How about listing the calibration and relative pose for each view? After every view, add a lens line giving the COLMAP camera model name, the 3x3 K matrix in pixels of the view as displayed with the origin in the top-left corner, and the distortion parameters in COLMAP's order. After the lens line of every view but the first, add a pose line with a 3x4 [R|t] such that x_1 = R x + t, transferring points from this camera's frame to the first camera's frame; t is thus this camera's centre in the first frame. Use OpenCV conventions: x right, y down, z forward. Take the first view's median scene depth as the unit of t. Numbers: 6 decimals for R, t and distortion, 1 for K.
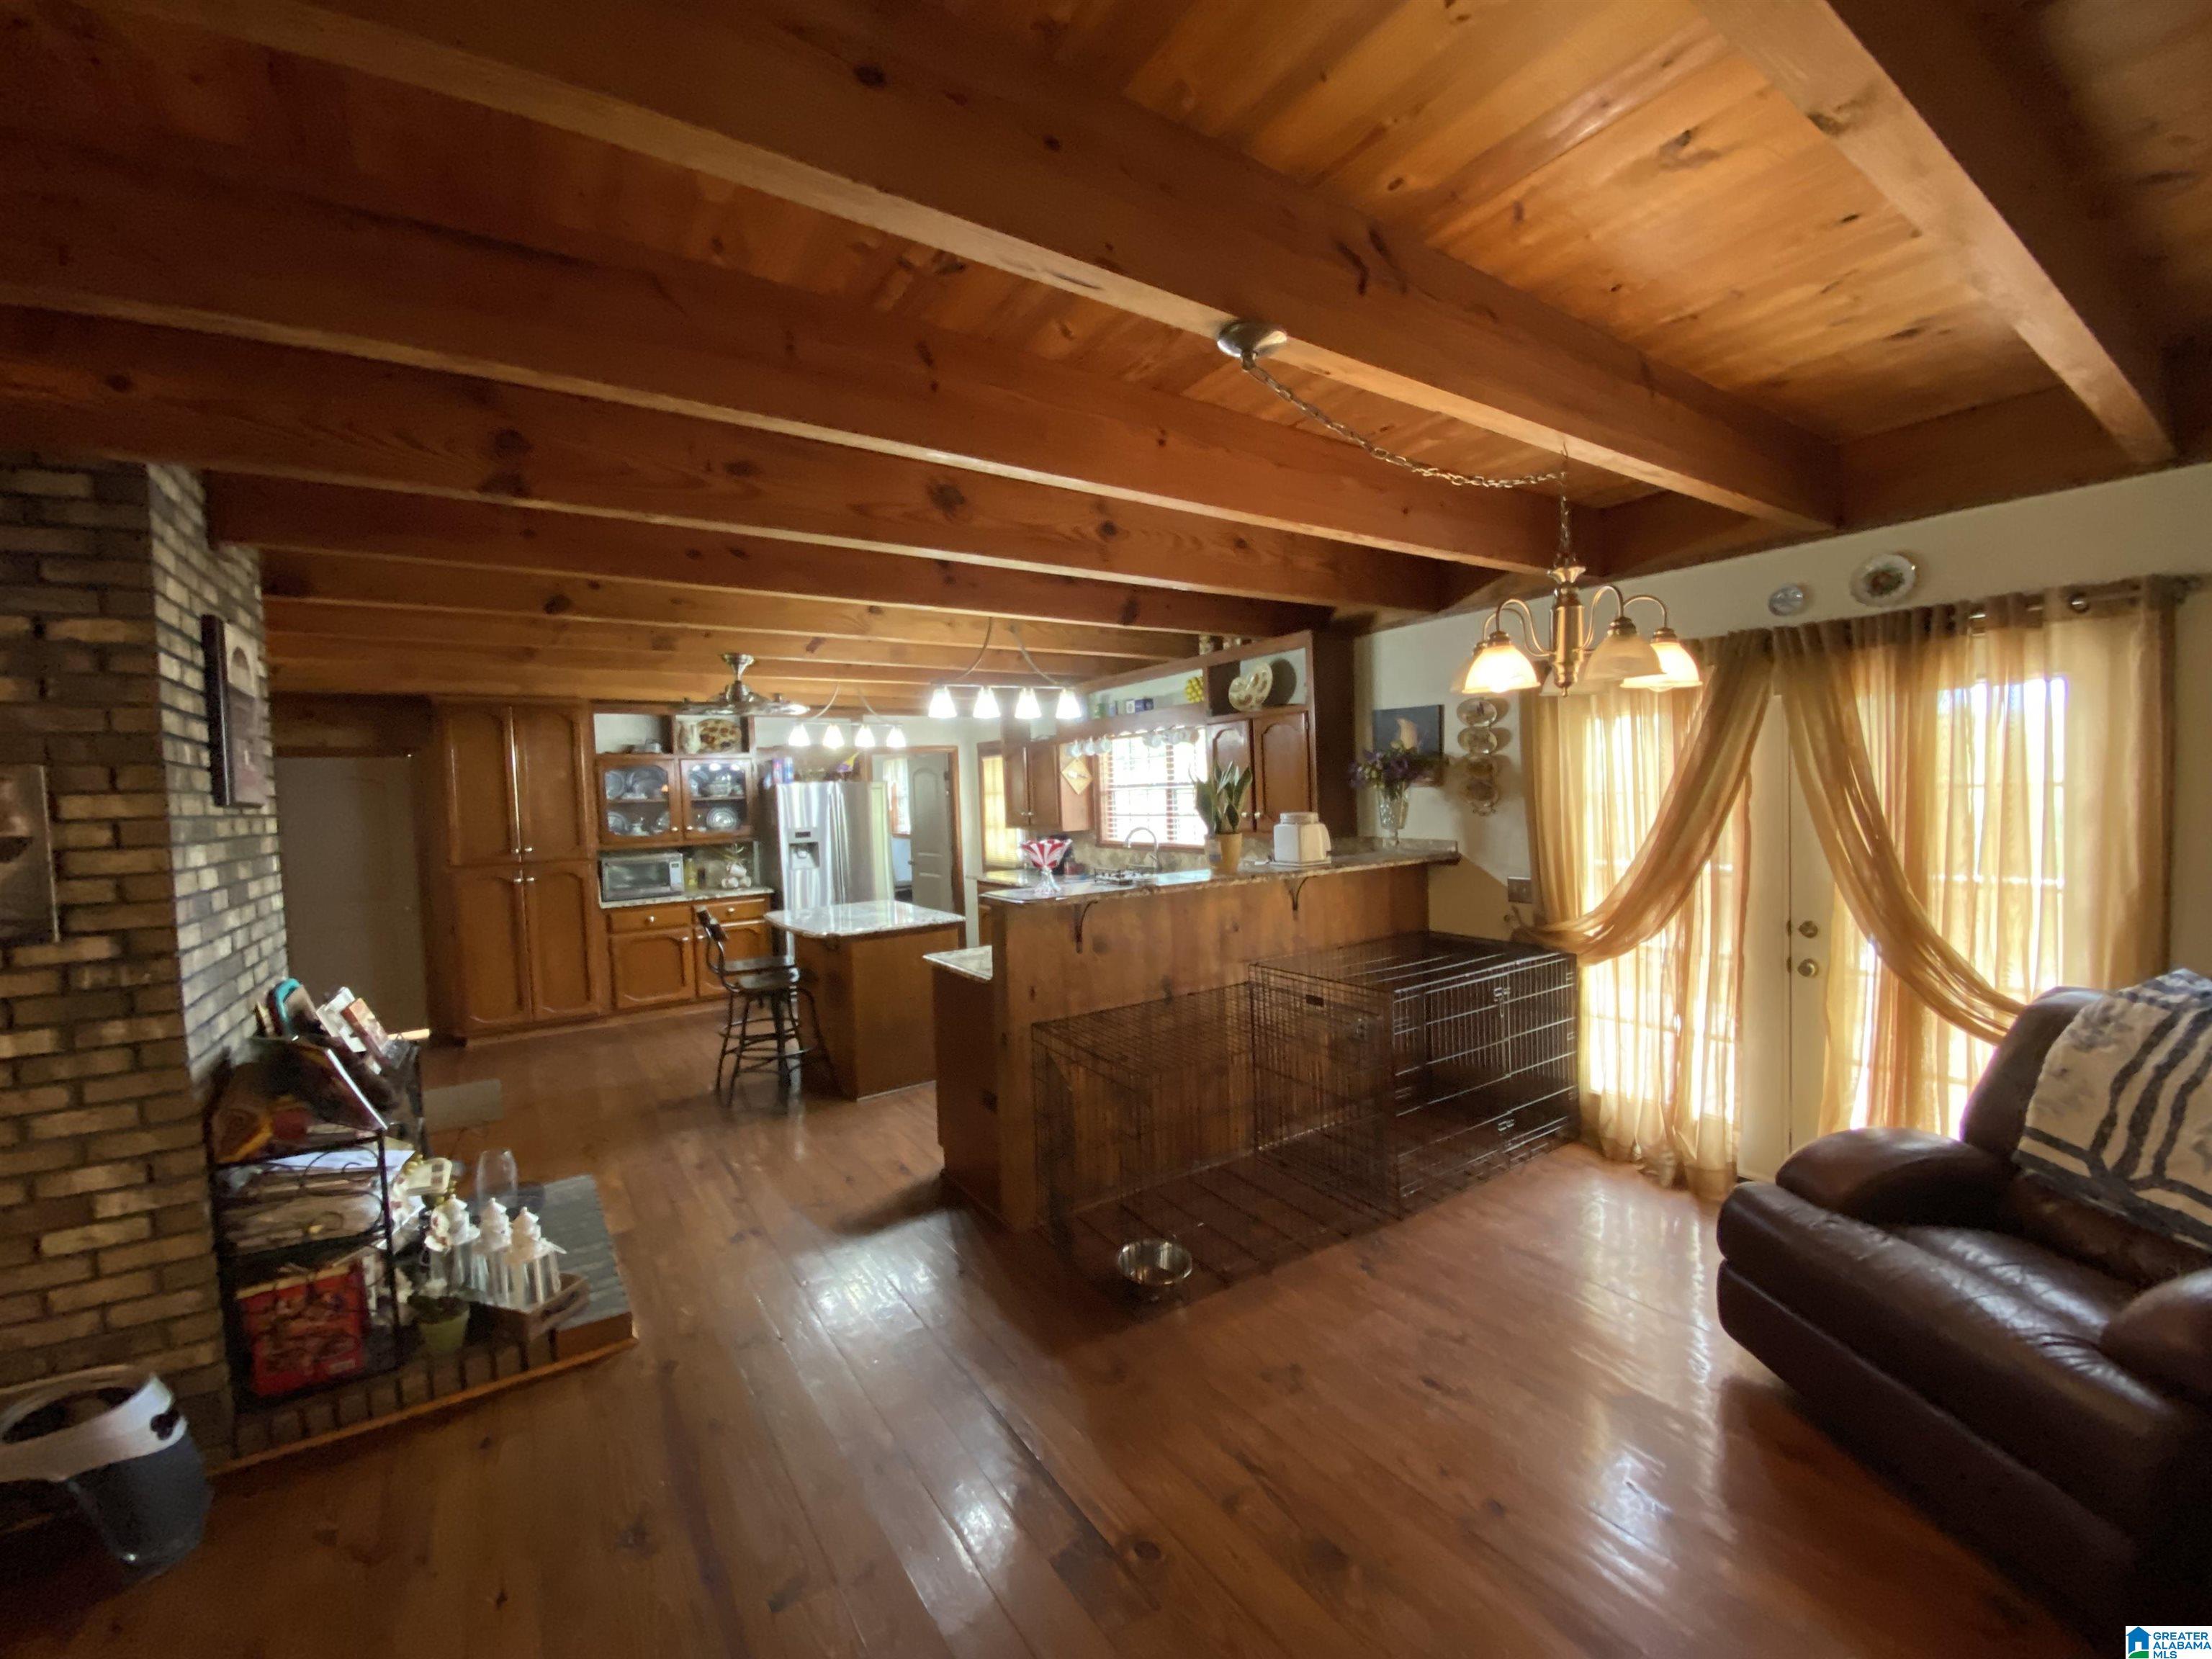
lens RADIAL K [[895.4, 0, 1094.2], [0, 895.4, 818.4], [0, 0, 1]] dist [0.040527, -0.035971]
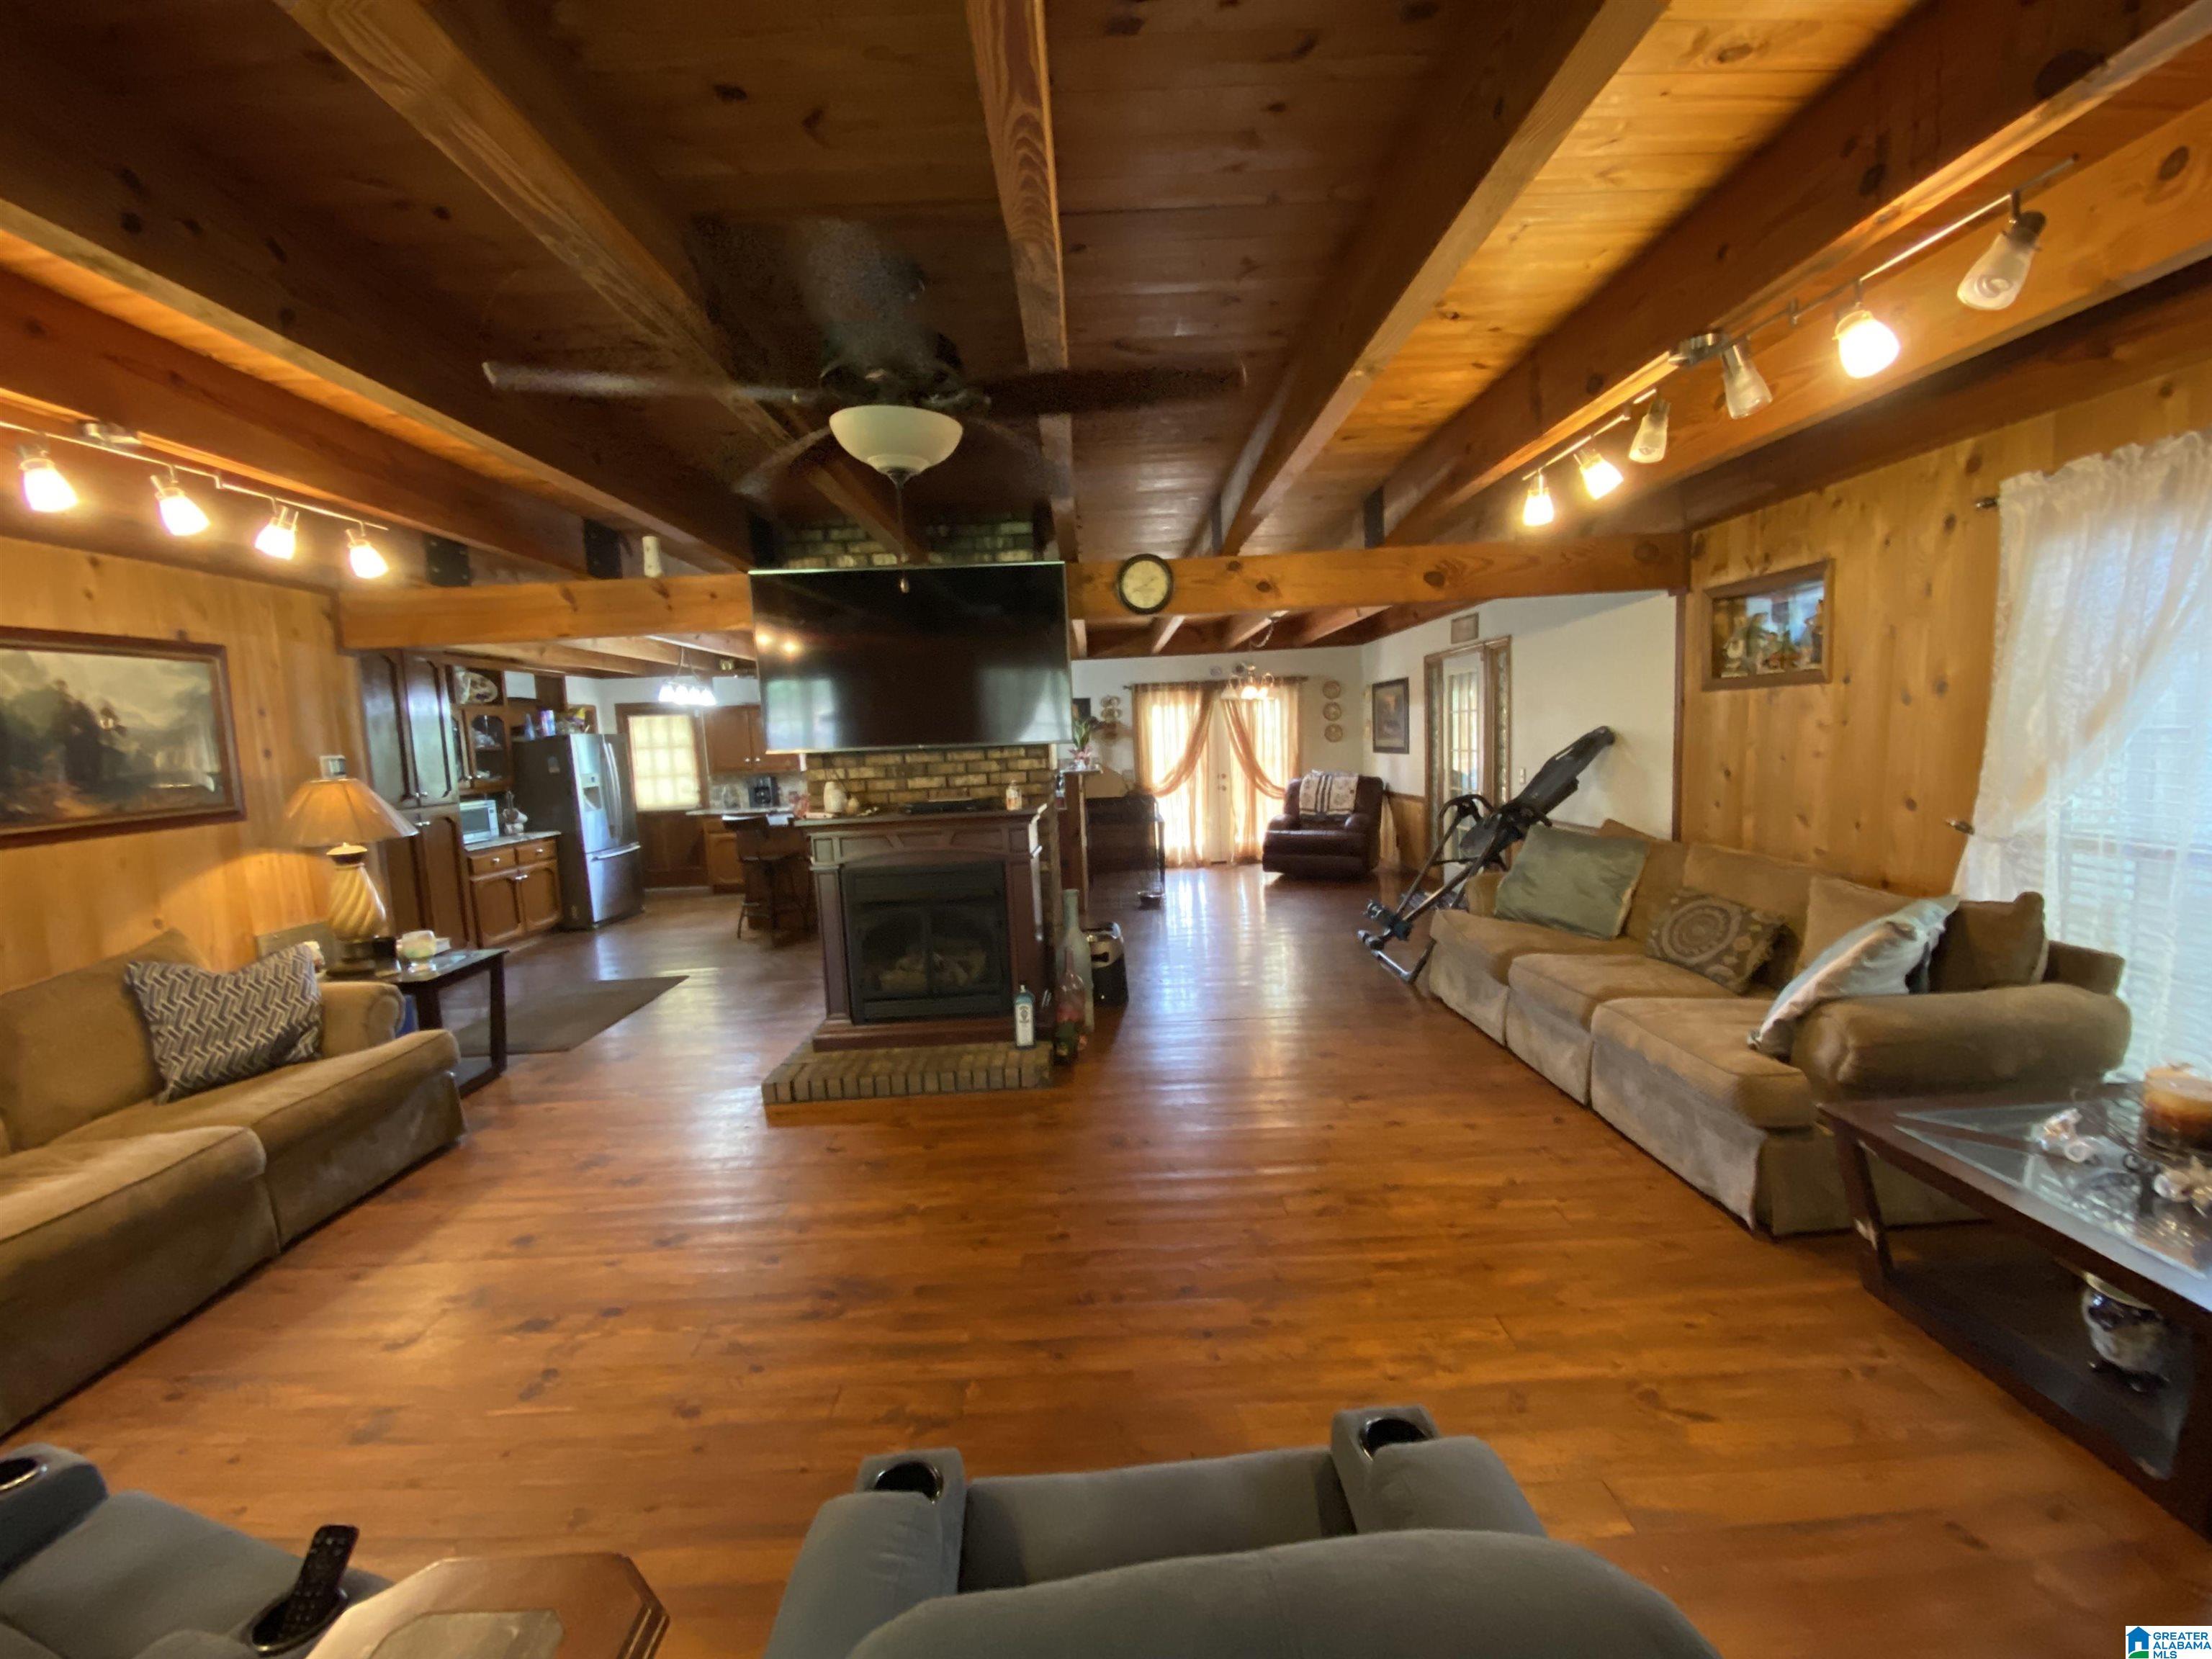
lens RADIAL K [[900.8, 0, 1096.3], [0, 900.8, 819.8], [0, 0, 1]] dist [0.024433, -0.022799]
pose [[0.565464, -0.065818, 0.822142, -1.062897], [0.051247, 0.997689, 0.044624, 0.058239], [-0.823179, 0.016899, 0.567530, -0.213293]]
